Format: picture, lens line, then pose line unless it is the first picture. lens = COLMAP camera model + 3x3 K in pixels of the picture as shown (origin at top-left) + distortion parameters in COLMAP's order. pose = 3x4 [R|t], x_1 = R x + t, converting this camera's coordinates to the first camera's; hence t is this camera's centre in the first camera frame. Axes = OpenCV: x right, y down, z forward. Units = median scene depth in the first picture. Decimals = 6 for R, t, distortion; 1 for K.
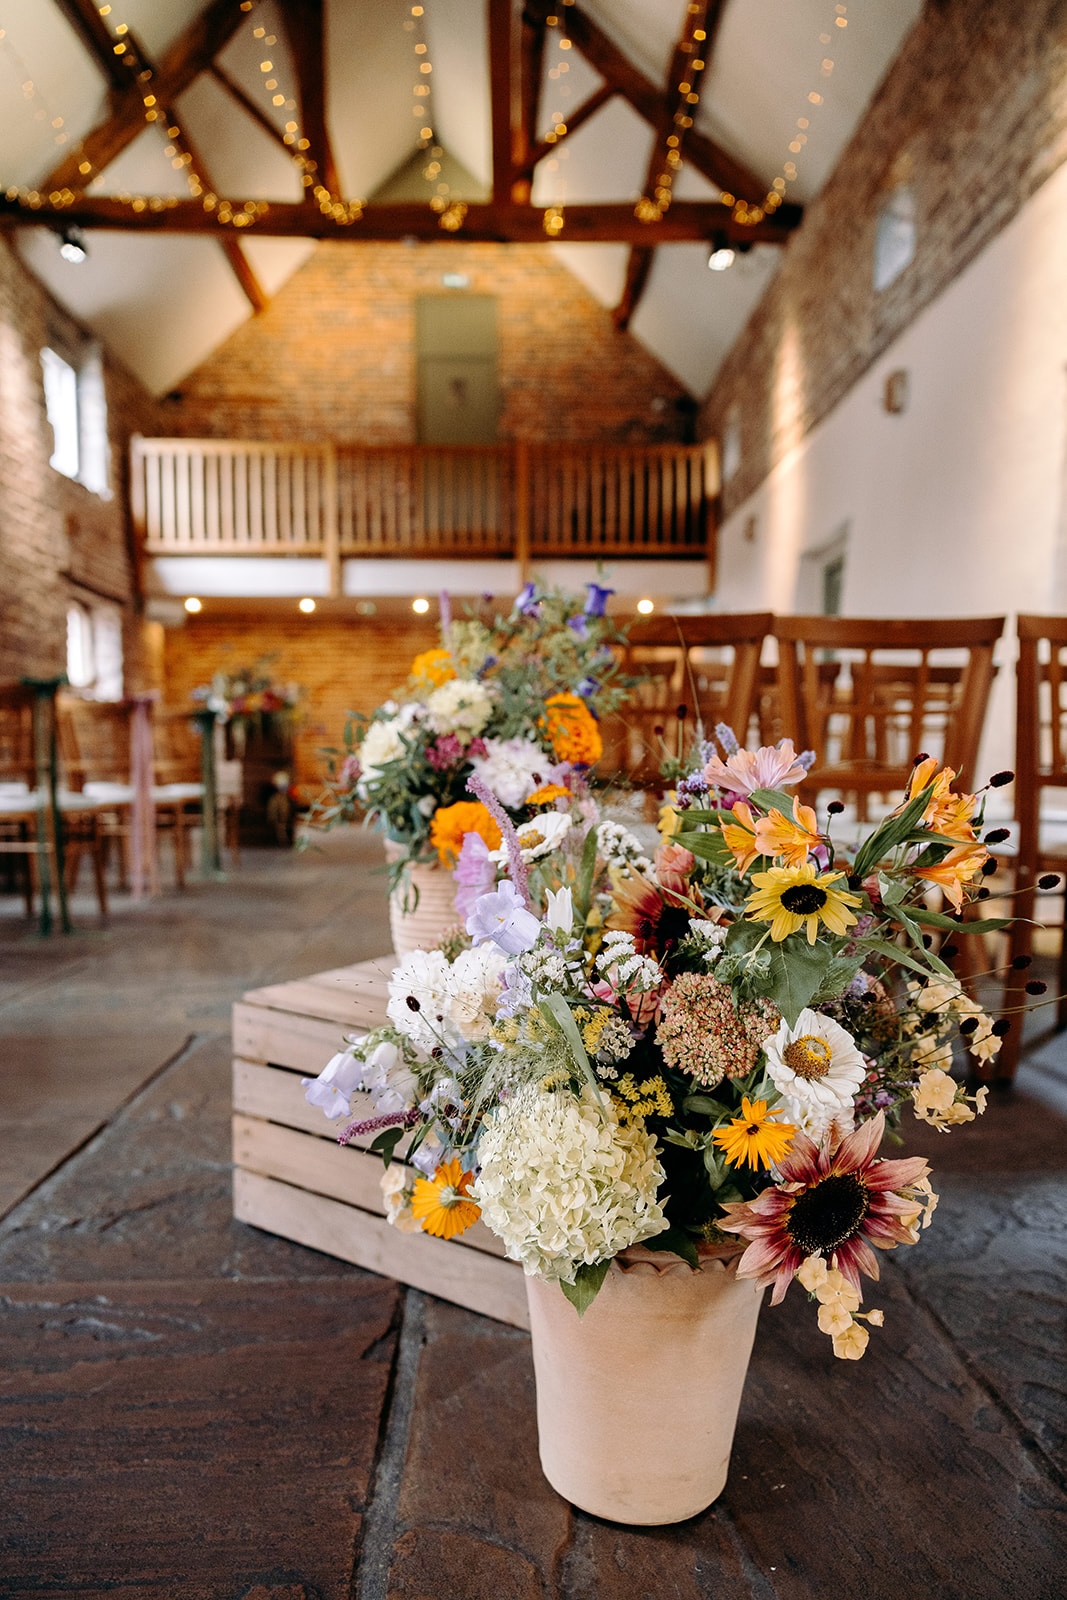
lens RADIAL K [[1060.0, 0, 533.5], [0, 1060.0, 800.0], [0, 0, 1]] dist [-0.004606, -0.000739]
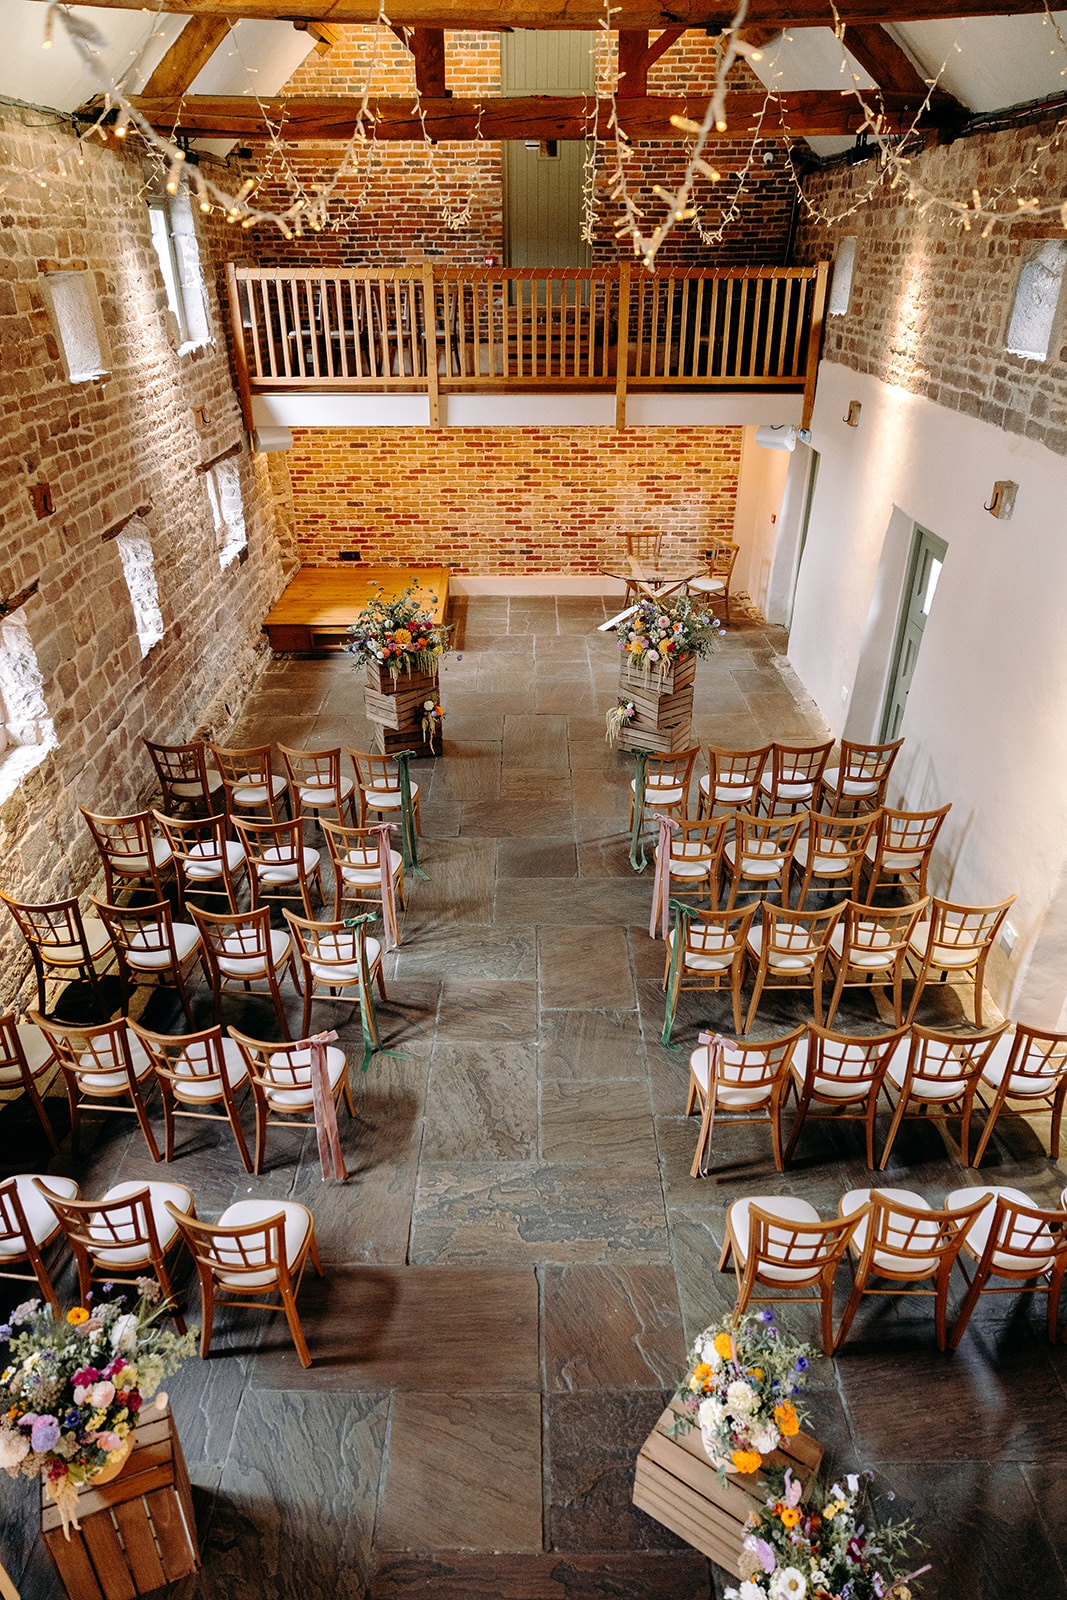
lens RADIAL K [[1060.0, 0, 533.5], [0, 1060.0, 800.0], [0, 0, 1]] dist [-0.004606, -0.000739]
pose [[0.999669, 0.012764, -0.022343, -0.066337], [-0.001880, 0.902222, 0.431267, -0.312871], [0.025663, -0.431082, 0.901948, -0.084664]]
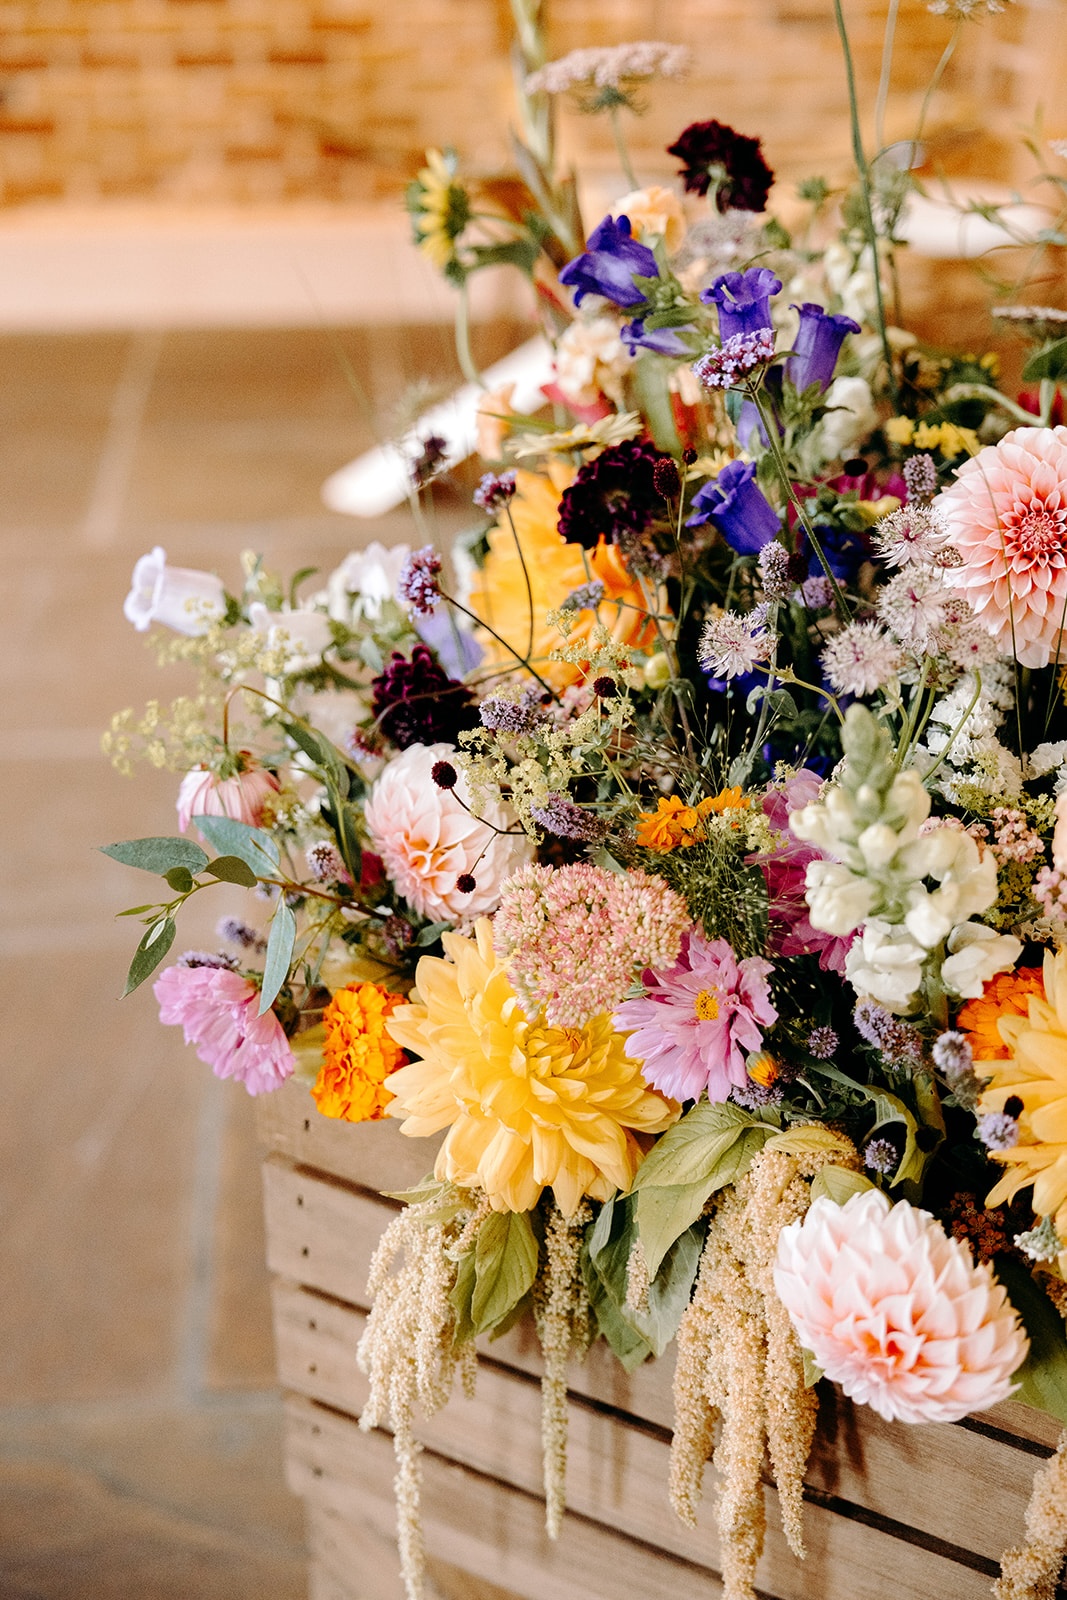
lens RADIAL K [[2192.0, 0, 533.5], [0, 2192.0, 800.0], [0, 0, 1]] dist [-0.001217, -0.002797]
pose [[0.998512, -0.024003, 0.048961, -0.009134], [0.000300, 0.900305, 0.435260, -0.109259], [-0.054527, -0.434598, 0.898972, 0.648700]]
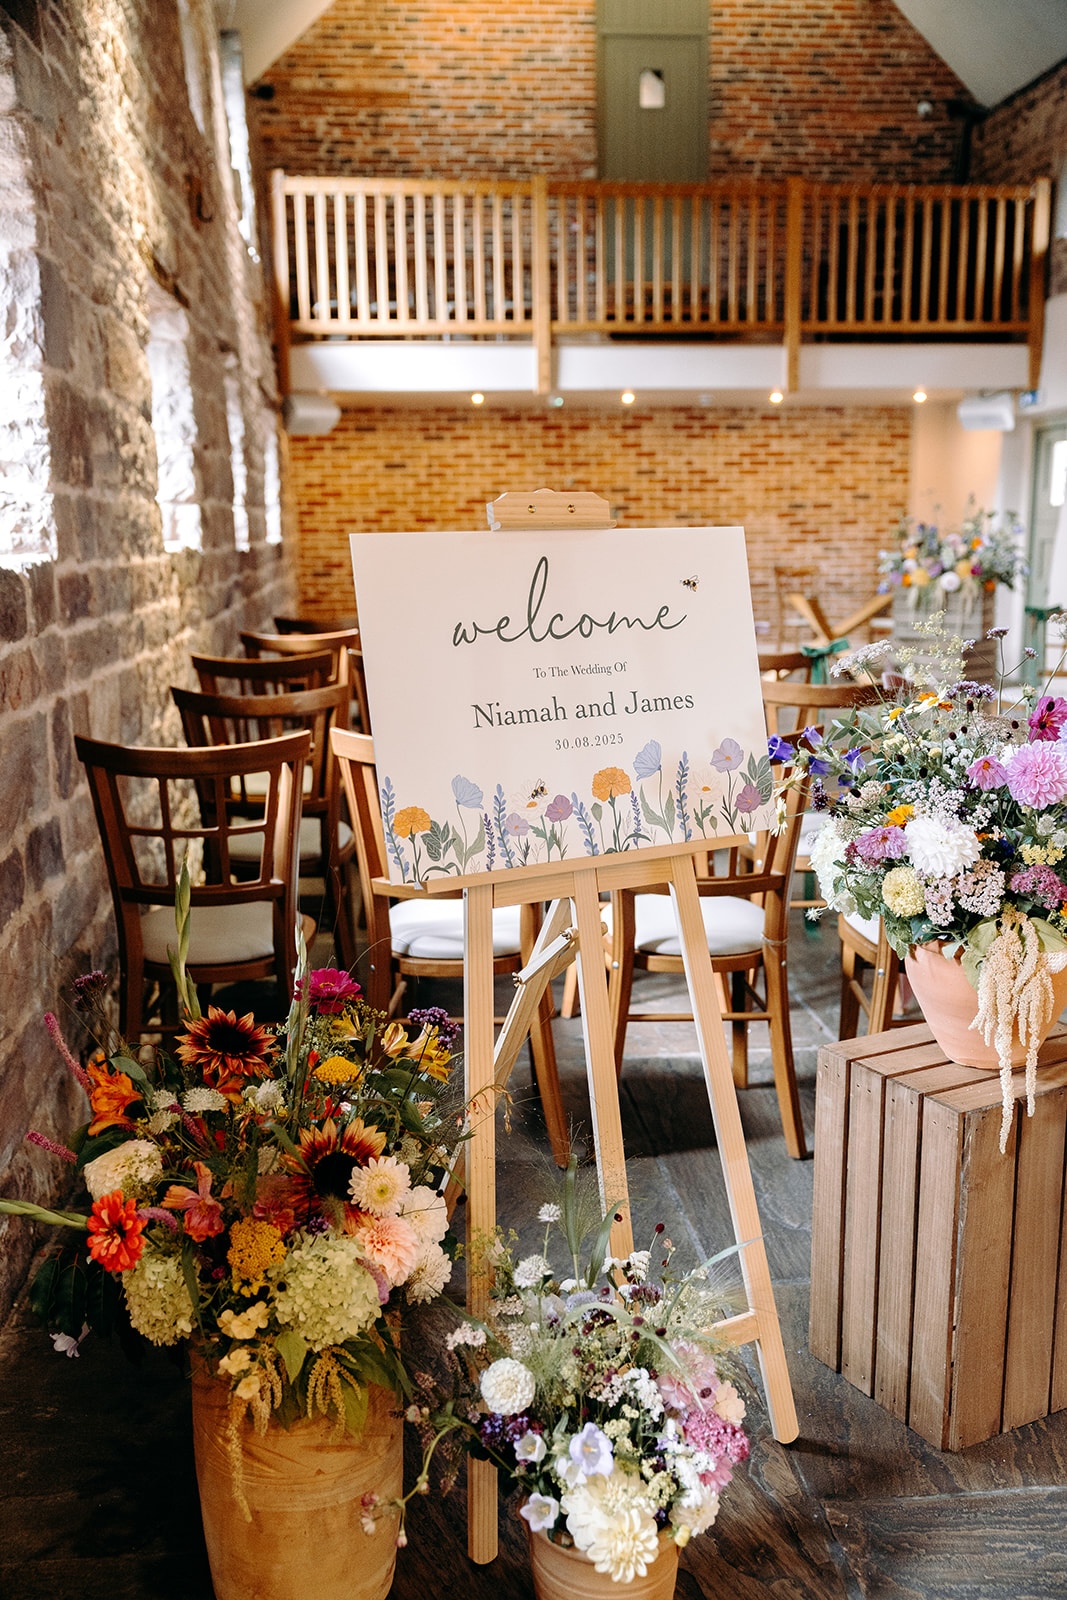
lens RADIAL K [[1491.6, 0, 533.5], [0, 1491.6, 800.0], [0, 0, 1]] dist [-0.003035, 0.007032]
pose [[0.997362, -0.023859, 0.068560, -0.275579], [0.013579, 0.989094, 0.146658, -0.062794], [-0.071311, -0.145340, 0.986809, -0.084954]]
